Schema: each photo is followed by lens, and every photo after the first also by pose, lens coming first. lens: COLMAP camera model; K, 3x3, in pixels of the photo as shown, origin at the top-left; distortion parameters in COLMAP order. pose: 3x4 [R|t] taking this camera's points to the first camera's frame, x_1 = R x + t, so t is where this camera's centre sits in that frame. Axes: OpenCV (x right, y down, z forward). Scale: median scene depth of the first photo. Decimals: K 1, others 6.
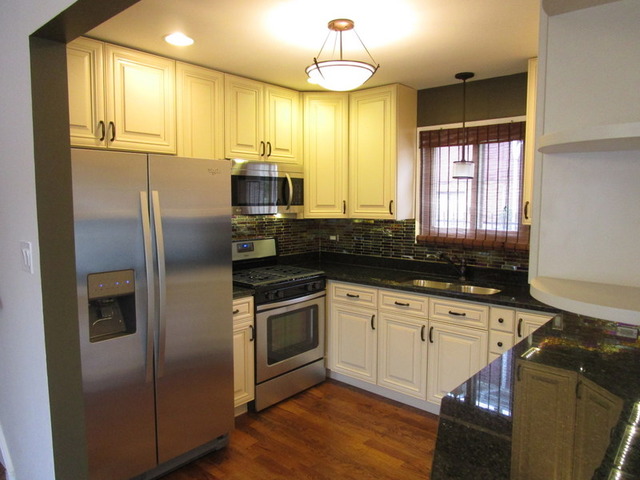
lens RADIAL K [[456.9, 0, 320.0], [0, 456.9, 240.0], [0, 0, 1]] dist [-0.003952, -0.001485]
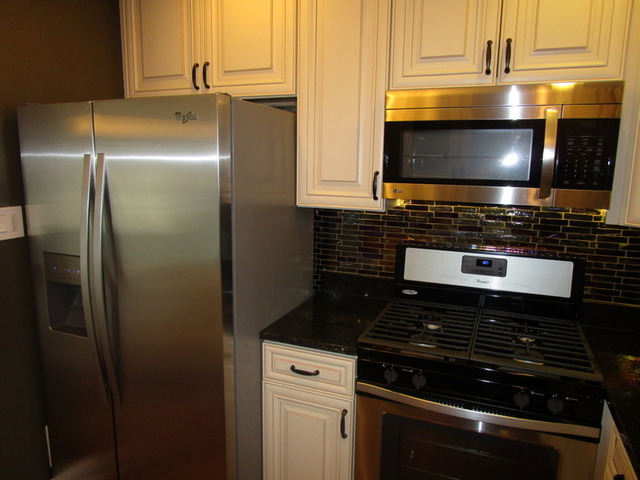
lens RADIAL K [[456.9, 0, 320.0], [0, 456.9, 240.0], [0, 0, 1]] dist [-0.003952, -0.001485]
pose [[0.322425, 0.162398, -0.932560, 0.260981], [-0.102466, 0.985373, 0.136168, -0.065638], [0.941033, 0.051652, 0.334349, 0.688487]]
